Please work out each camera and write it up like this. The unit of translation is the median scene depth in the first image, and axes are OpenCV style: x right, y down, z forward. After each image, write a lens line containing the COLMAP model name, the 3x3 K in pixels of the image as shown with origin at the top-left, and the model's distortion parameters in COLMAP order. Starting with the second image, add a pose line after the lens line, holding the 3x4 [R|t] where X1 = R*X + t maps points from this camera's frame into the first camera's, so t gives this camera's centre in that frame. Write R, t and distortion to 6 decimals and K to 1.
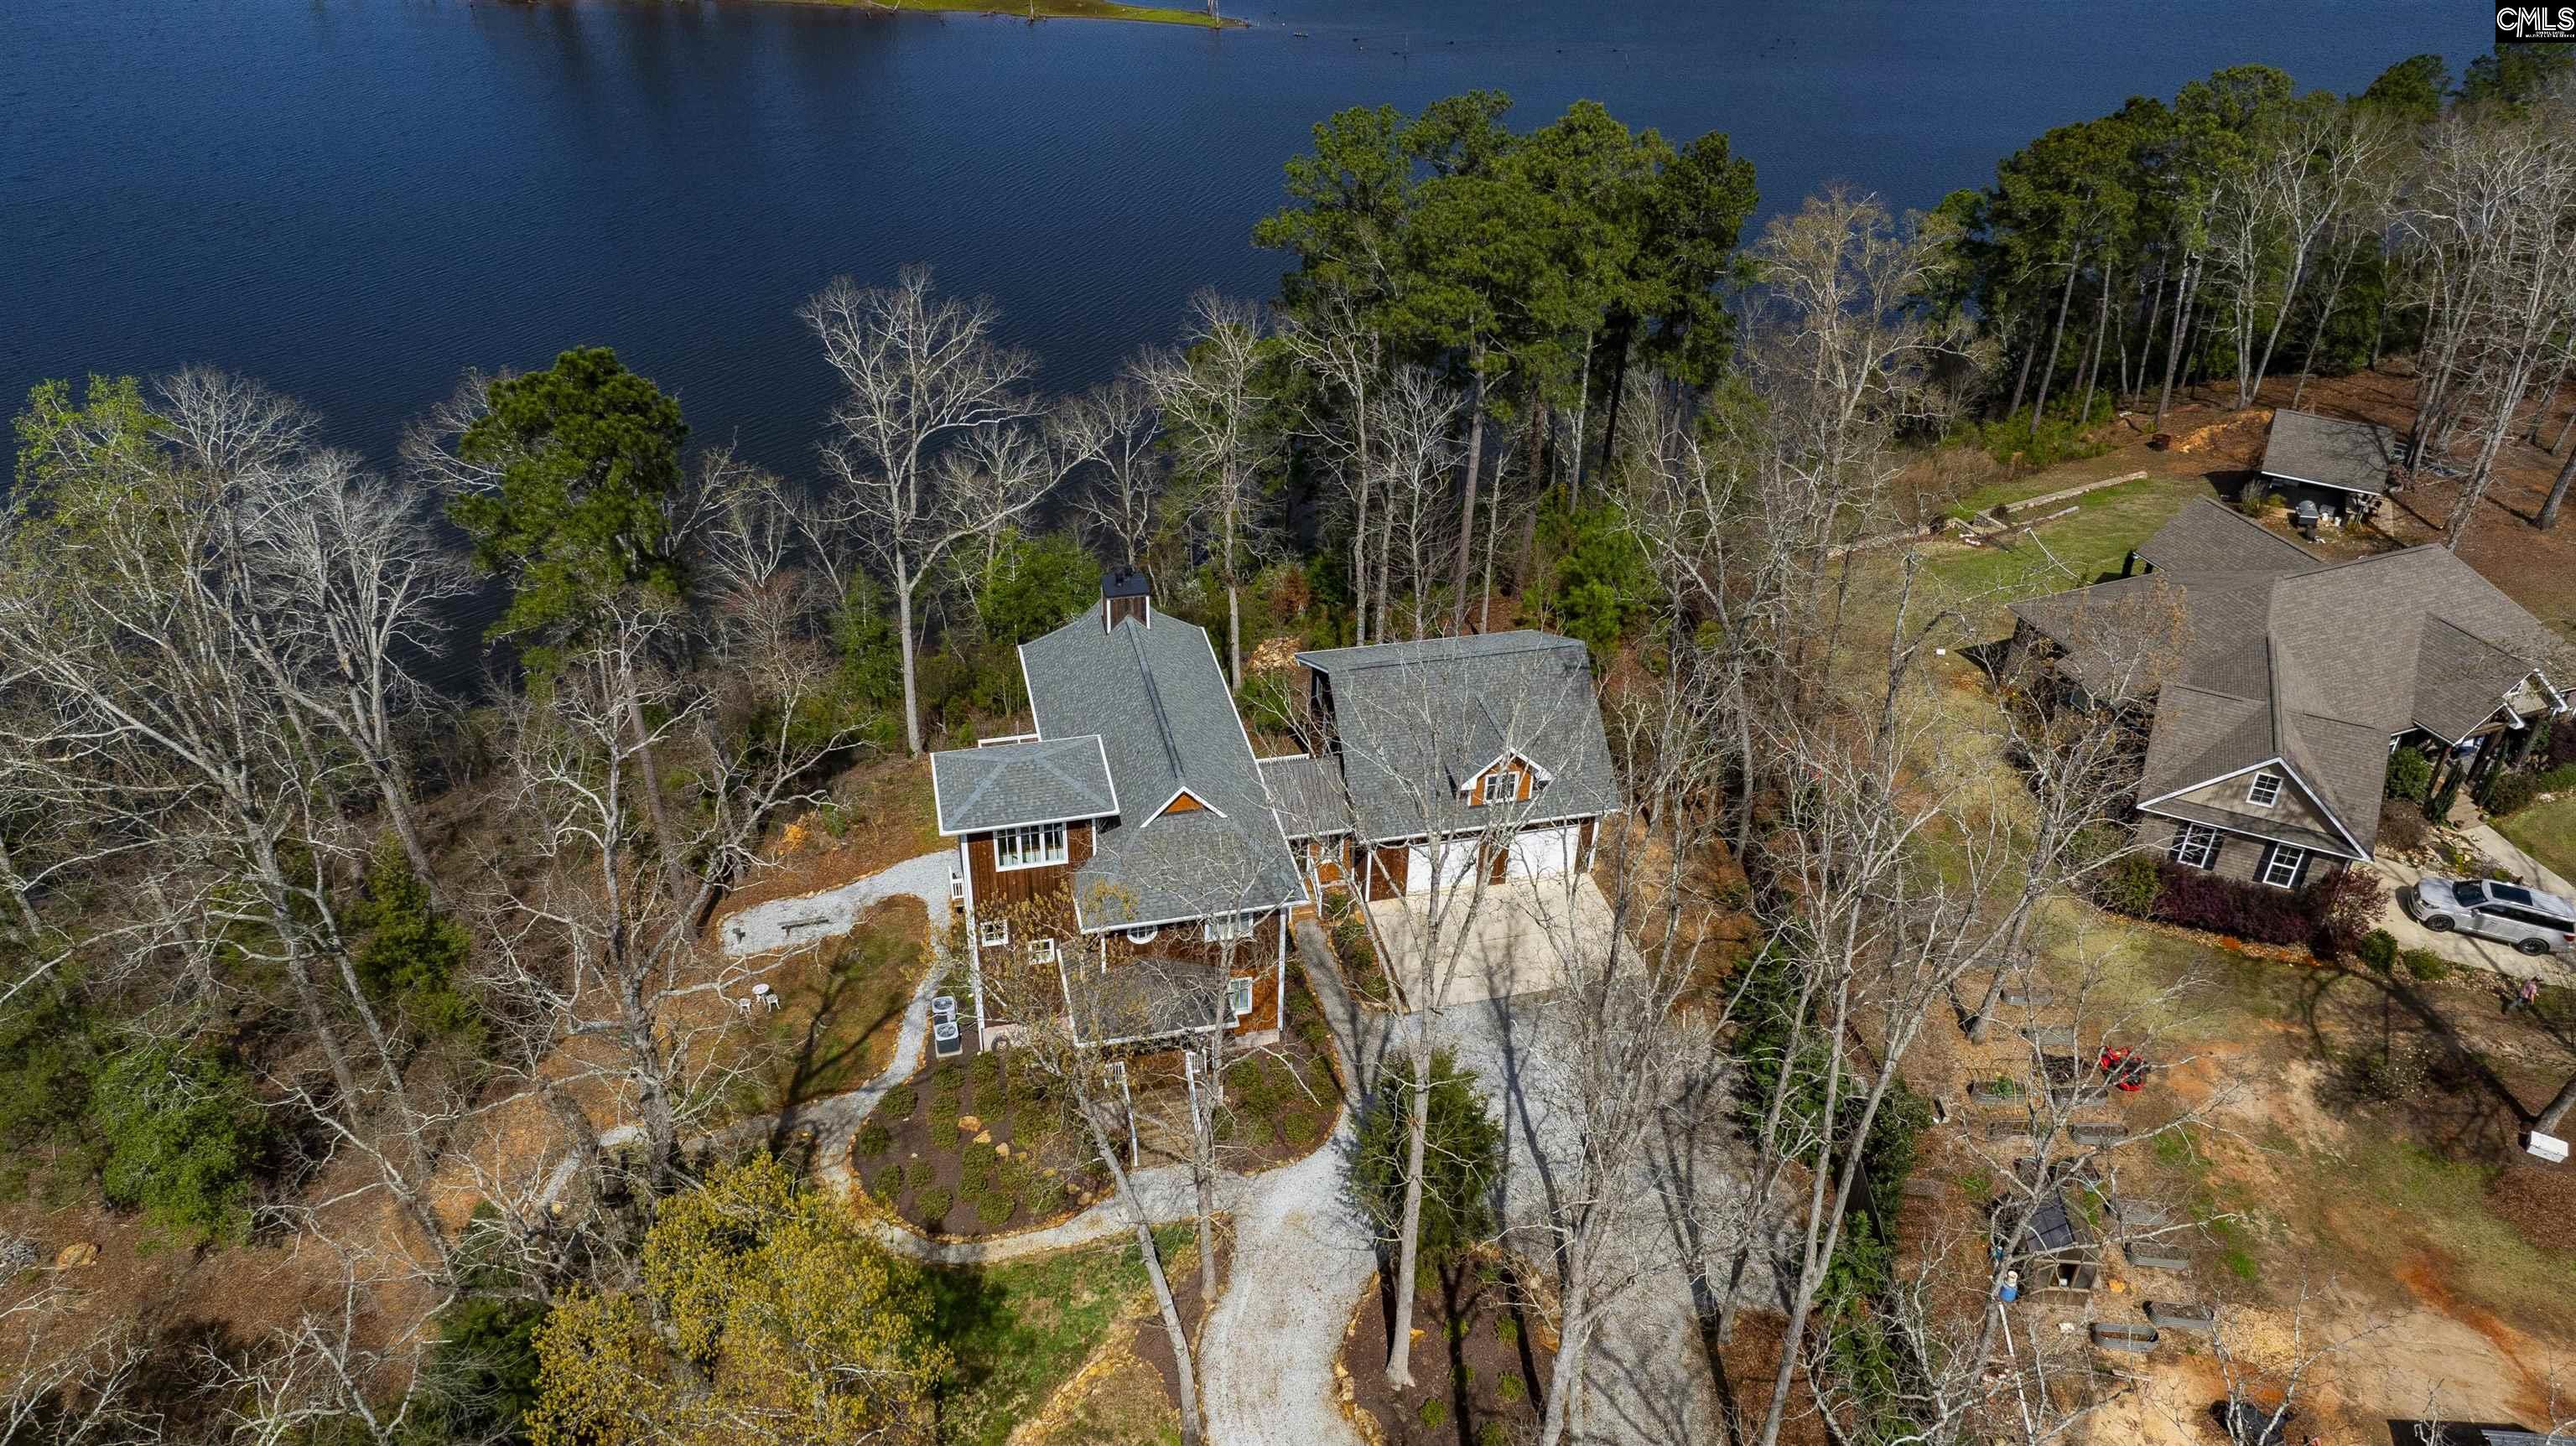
lens RADIAL K [[1822.0, 0, 1271.7], [0, 1822.0, 732.6], [0, 0, 1]] dist [-0.004913, -0.001696]
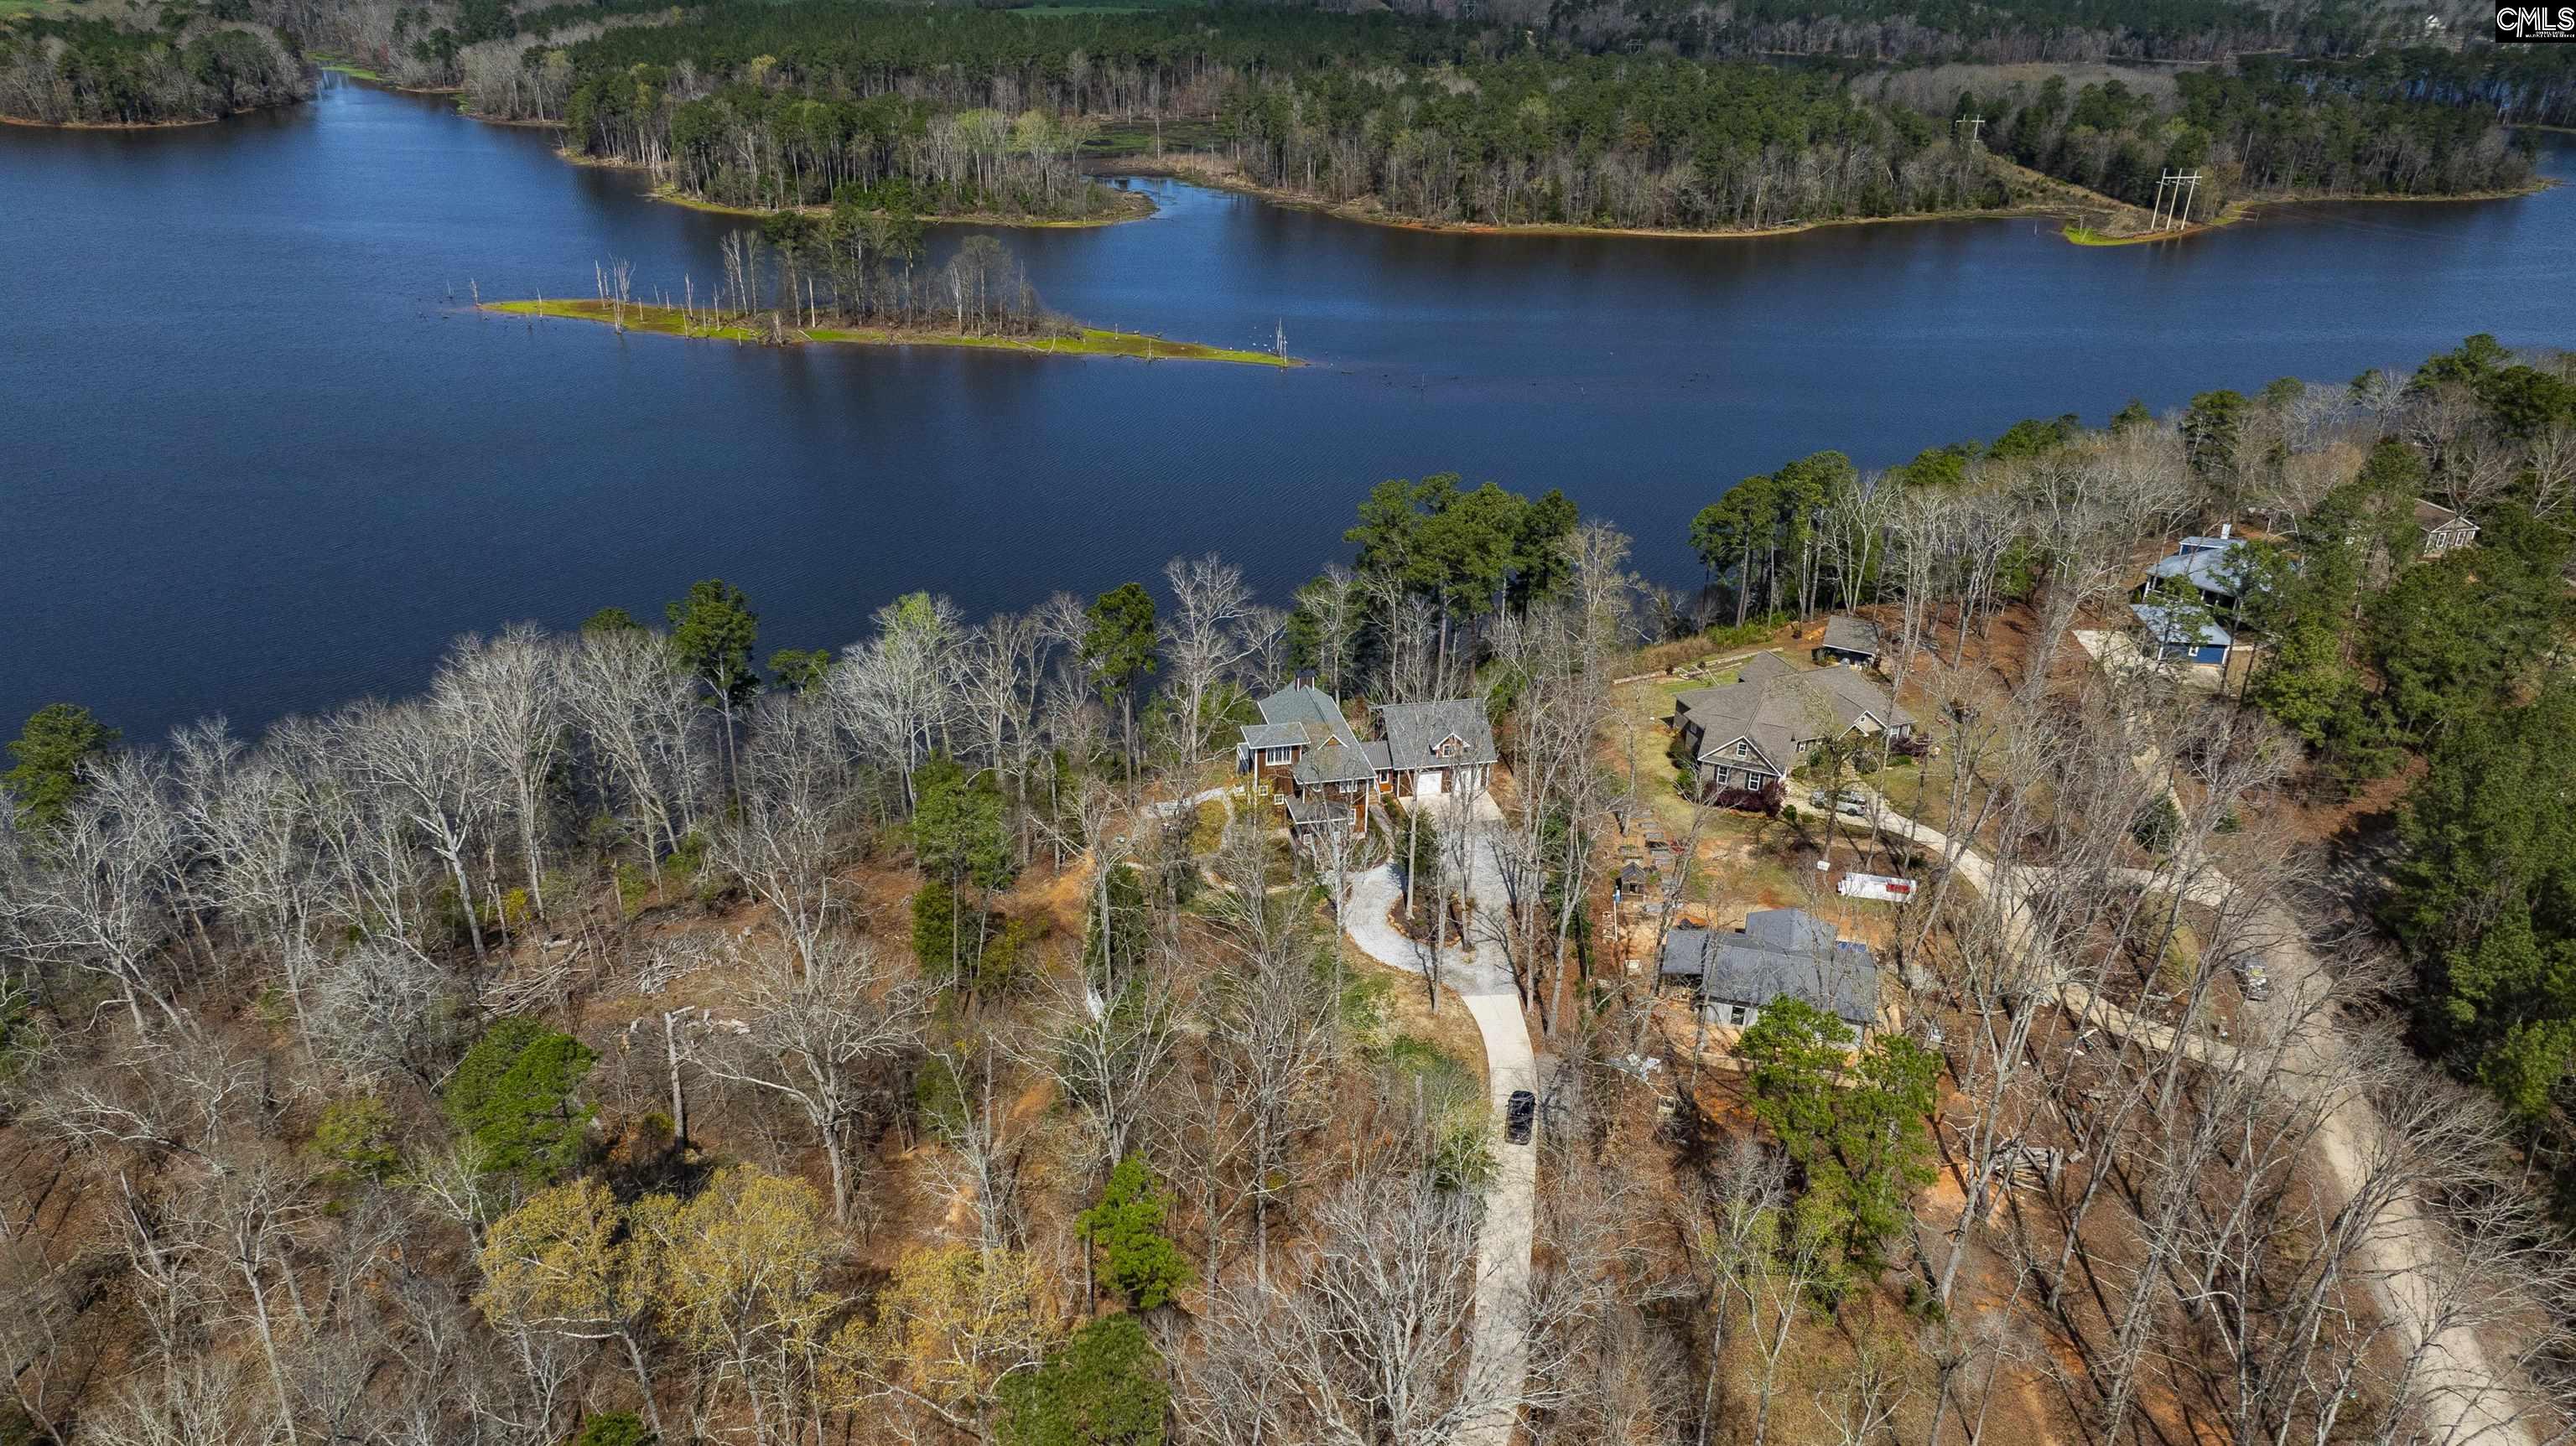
lens RADIAL K [[1822.0, 0, 1289.8], [0, 1822.0, 709.2], [0, 0, 1]] dist [-0.004913, -0.001696]
pose [[0.999978, 0.000761, -0.006537, -0.070908], [-0.001735, 0.988637, -0.150315, 0.306237], [0.006348, 0.150323, 0.988617, -1.327569]]
